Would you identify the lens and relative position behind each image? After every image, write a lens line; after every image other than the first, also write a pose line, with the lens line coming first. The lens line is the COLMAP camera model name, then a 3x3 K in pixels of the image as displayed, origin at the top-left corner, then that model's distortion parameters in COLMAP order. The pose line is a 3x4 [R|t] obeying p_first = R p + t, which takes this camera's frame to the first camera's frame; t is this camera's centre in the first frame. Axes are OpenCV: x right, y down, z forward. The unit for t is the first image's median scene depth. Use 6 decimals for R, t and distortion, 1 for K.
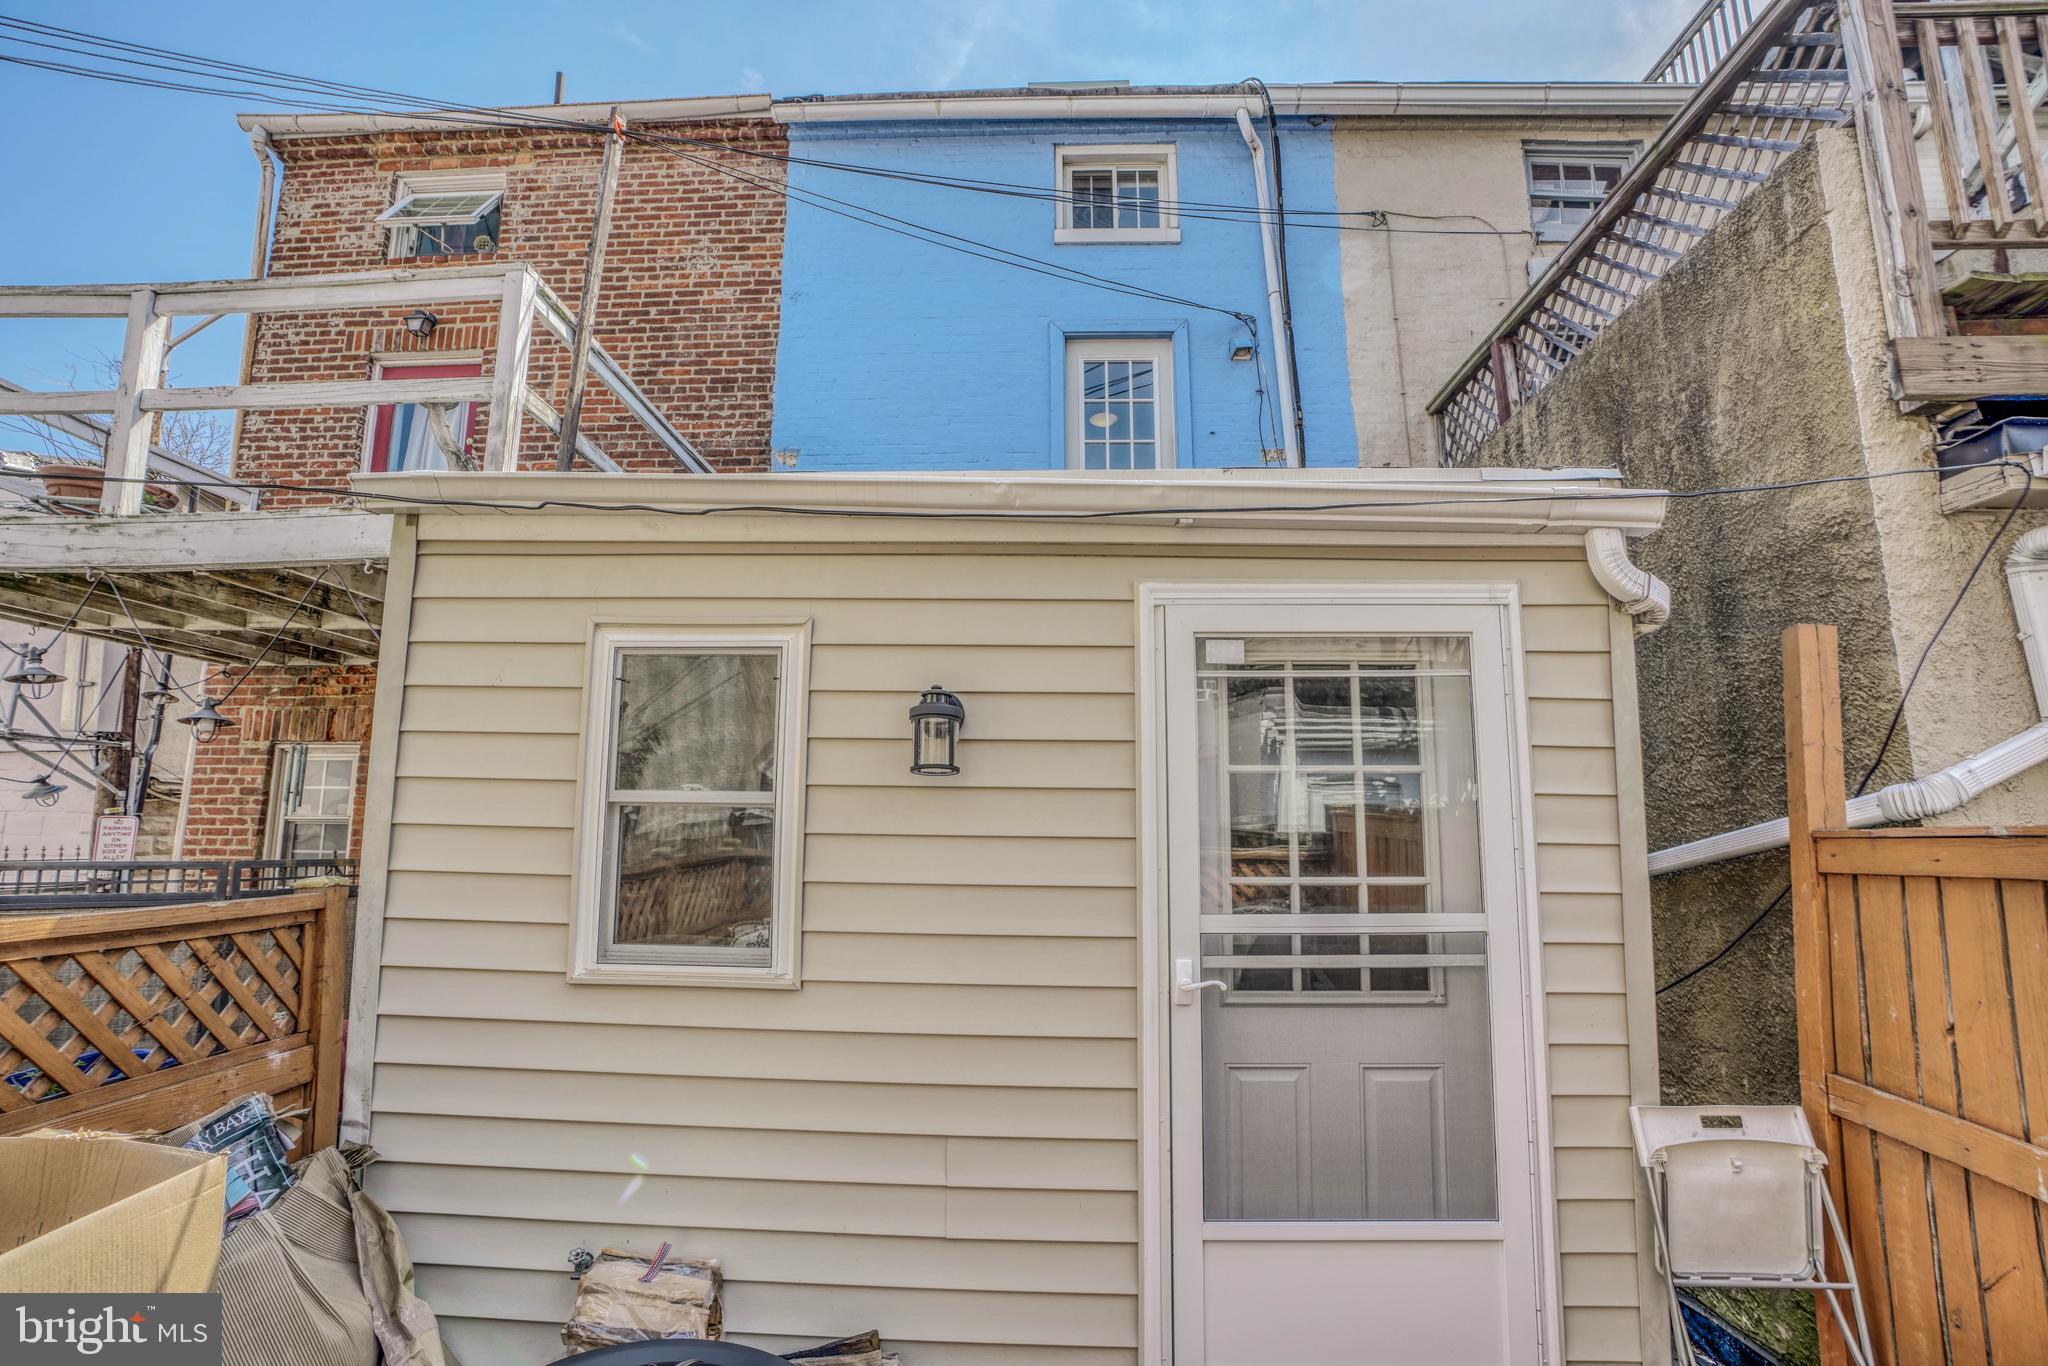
lens RADIAL K [[909.4, 0, 1024.0], [0, 909.4, 683.0], [0, 0, 1]] dist [-0.062571, 0.022120]
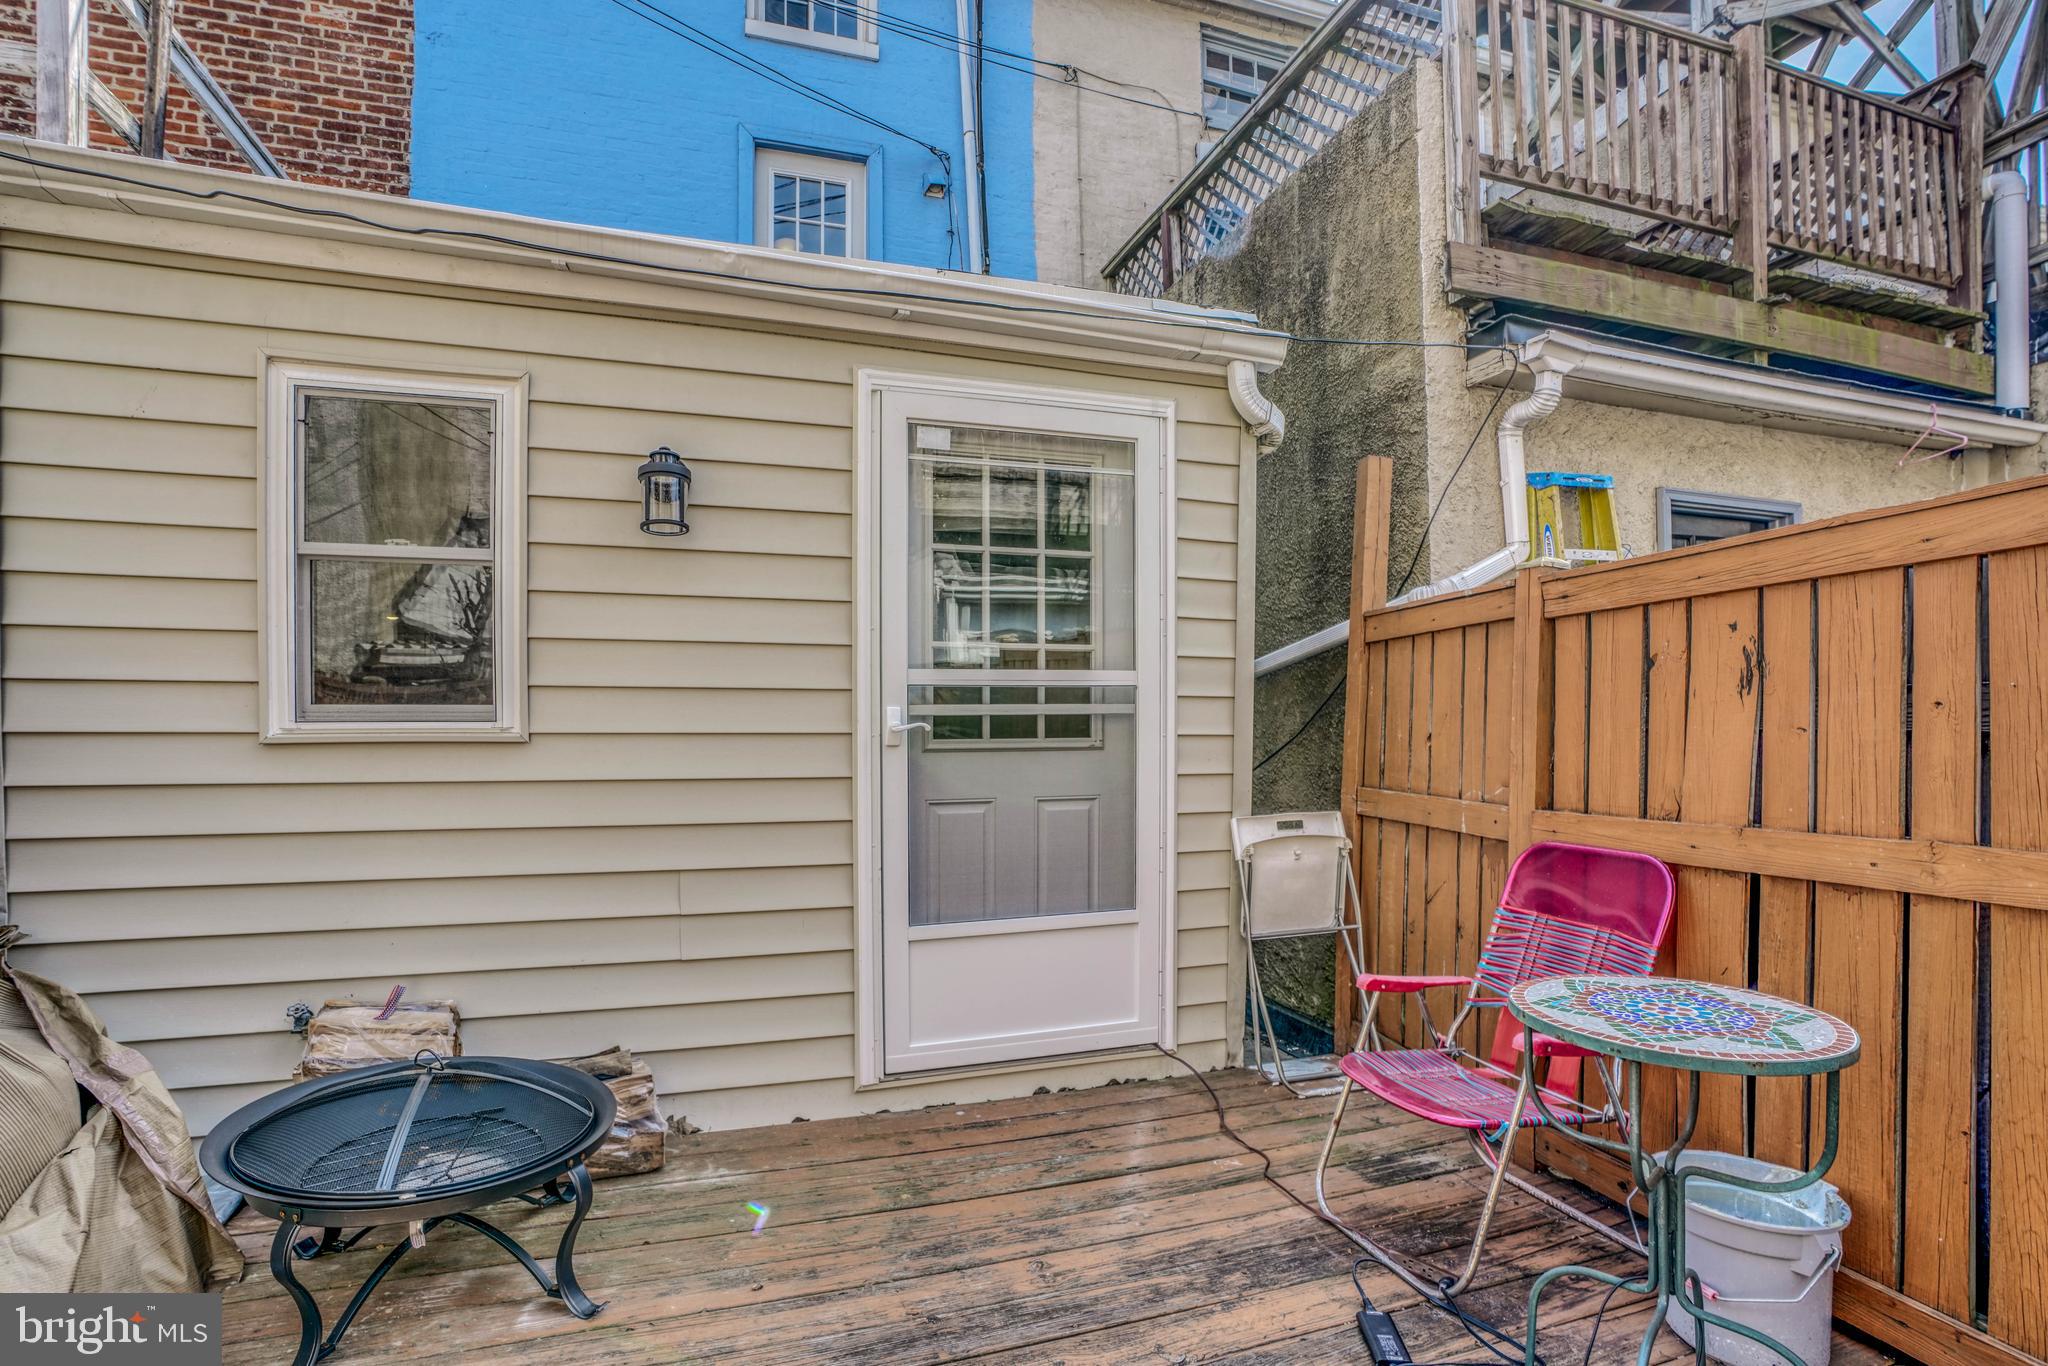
lens RADIAL K [[955.7, 0, 990.0], [0, 955.7, 735.1], [0, 0, 1]] dist [-0.070479, 0.024894]
pose [[0.943323, -0.013512, 0.331602, -0.095965], [-0.037838, 0.988277, 0.147908, 0.137164], [-0.329713, -0.152072, 0.931753, -0.149672]]
